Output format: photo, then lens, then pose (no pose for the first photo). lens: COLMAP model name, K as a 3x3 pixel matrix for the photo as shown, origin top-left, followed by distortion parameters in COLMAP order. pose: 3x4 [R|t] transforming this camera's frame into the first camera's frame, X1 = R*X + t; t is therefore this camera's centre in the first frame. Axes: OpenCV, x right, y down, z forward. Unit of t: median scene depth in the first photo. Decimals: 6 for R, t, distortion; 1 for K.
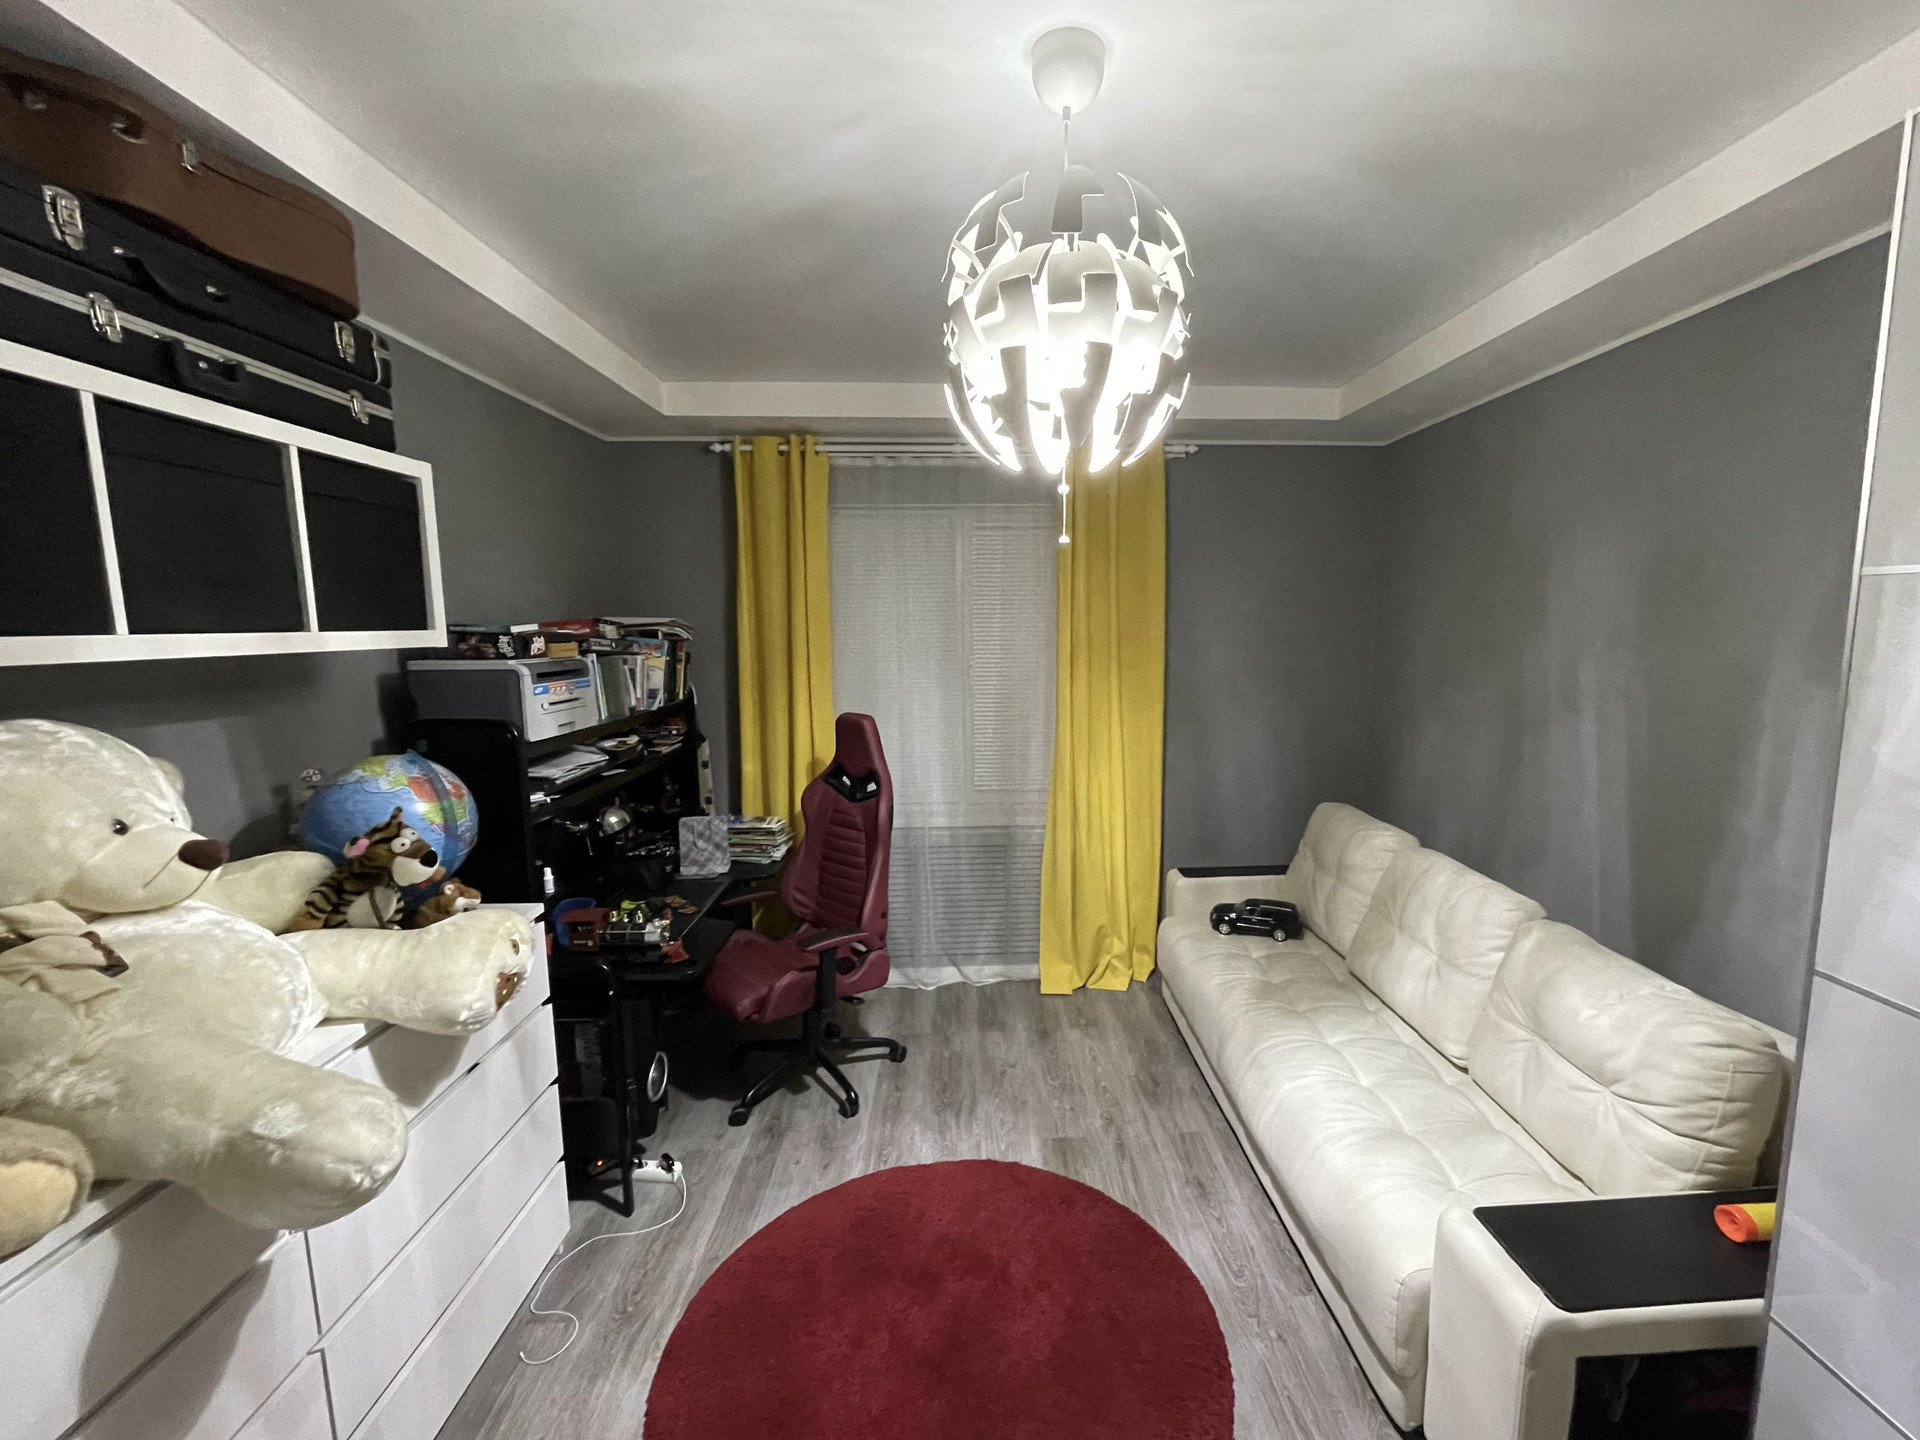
lens RADIAL K [[784.0, 0, 1020.5], [0, 784.0, 729.4], [0, 0, 1]] dist [-0.007430, 0.000966]
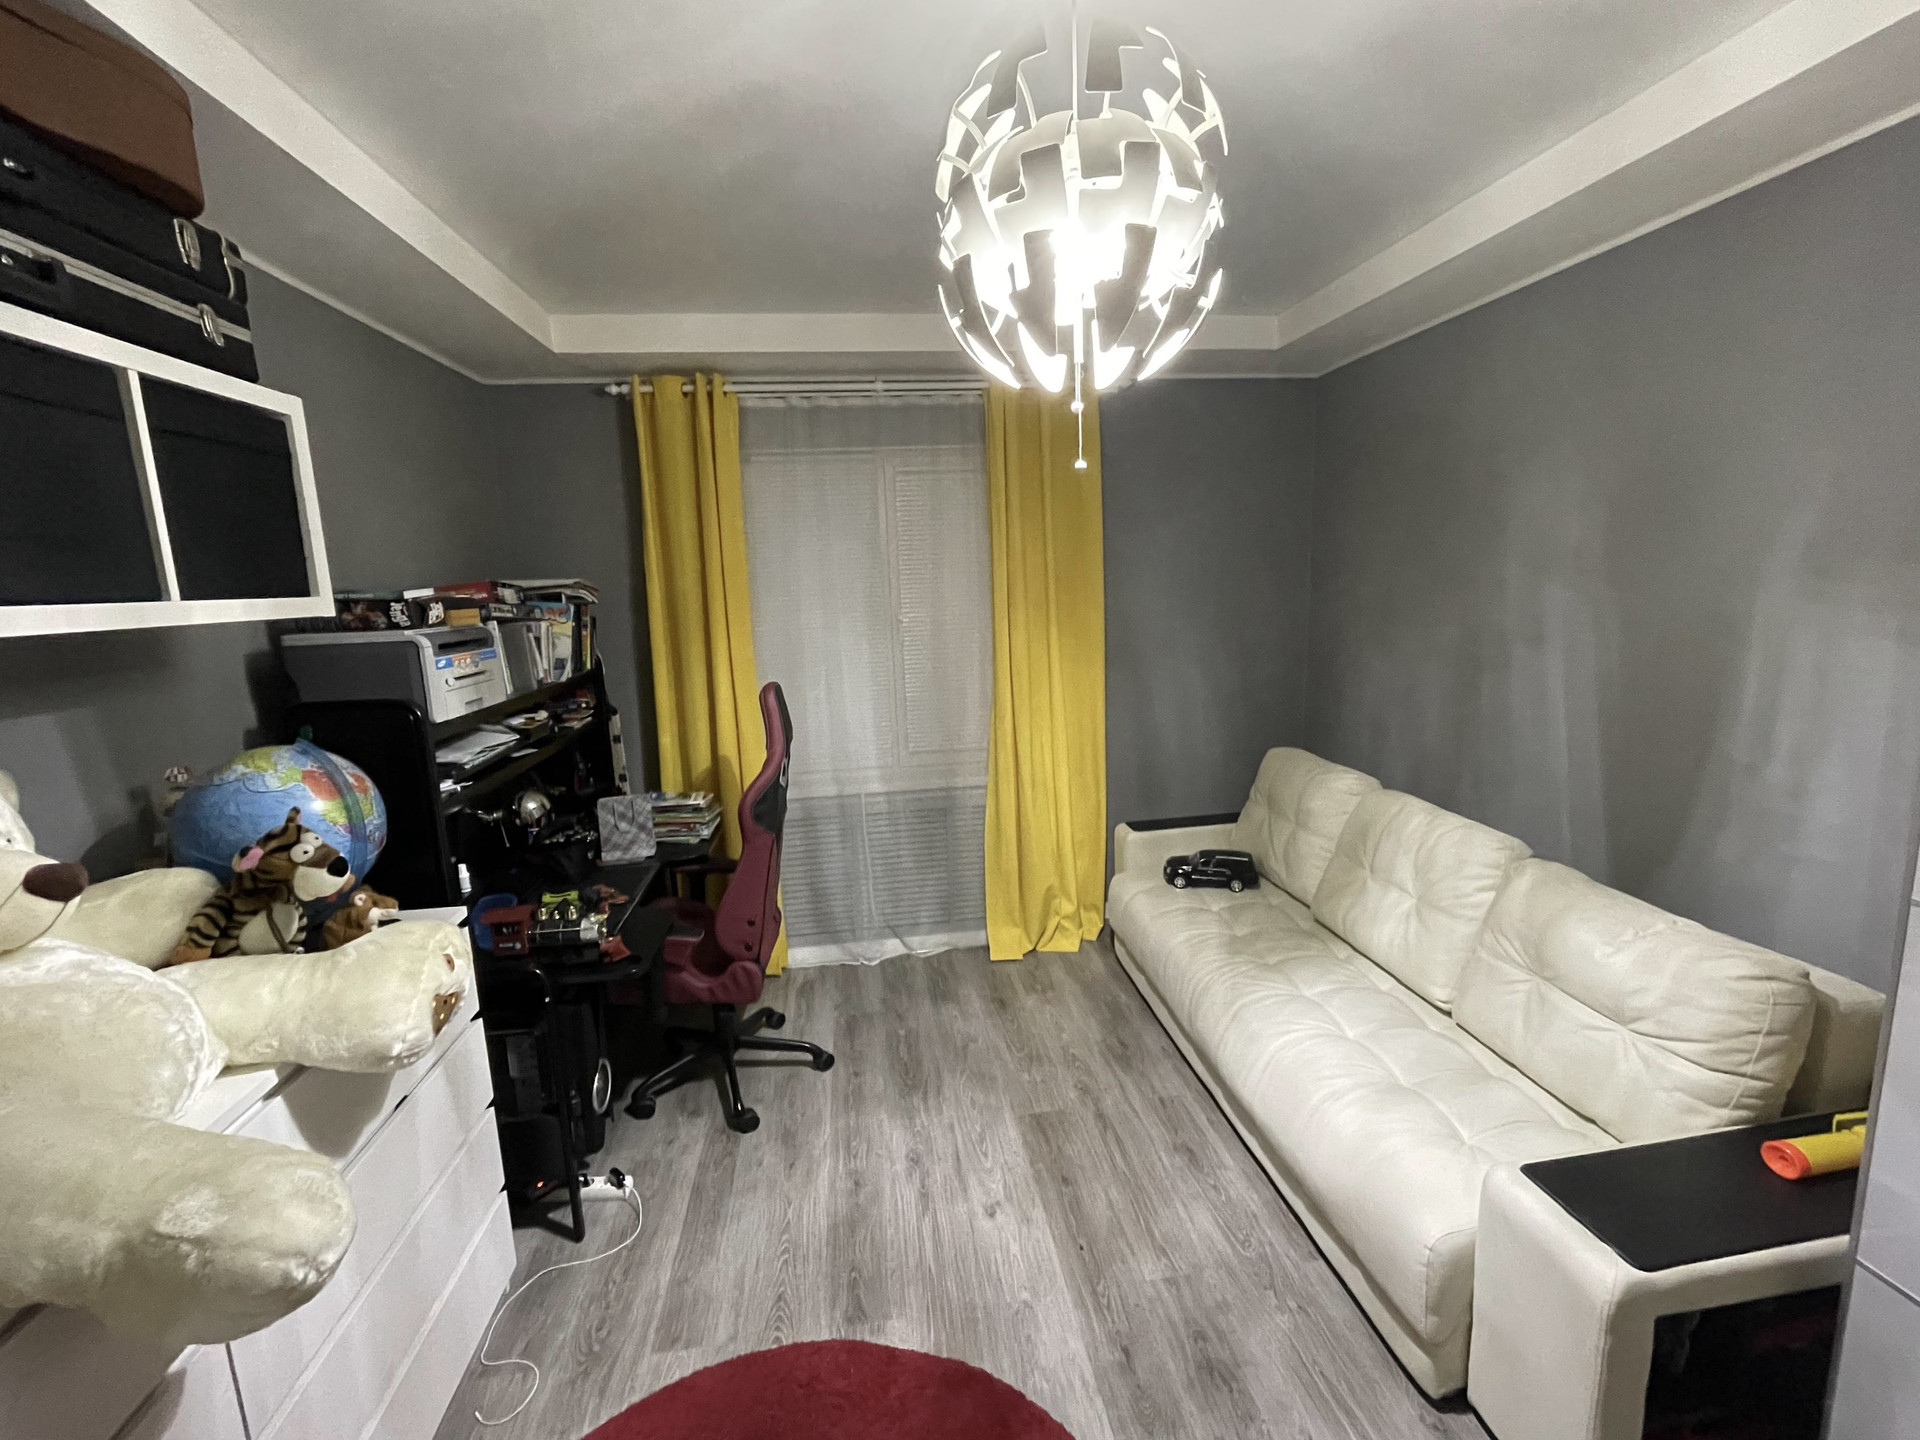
lens RADIAL K [[784.0, 0, 956.0], [0, 784.0, 709.1], [0, 0, 1]] dist [-0.007430, 0.000966]
pose [[0.996394, -0.045692, 0.071488, -0.113143], [0.043682, 0.998612, 0.029432, 0.000148], [-0.072733, -0.026203, 0.997007, 0.090389]]
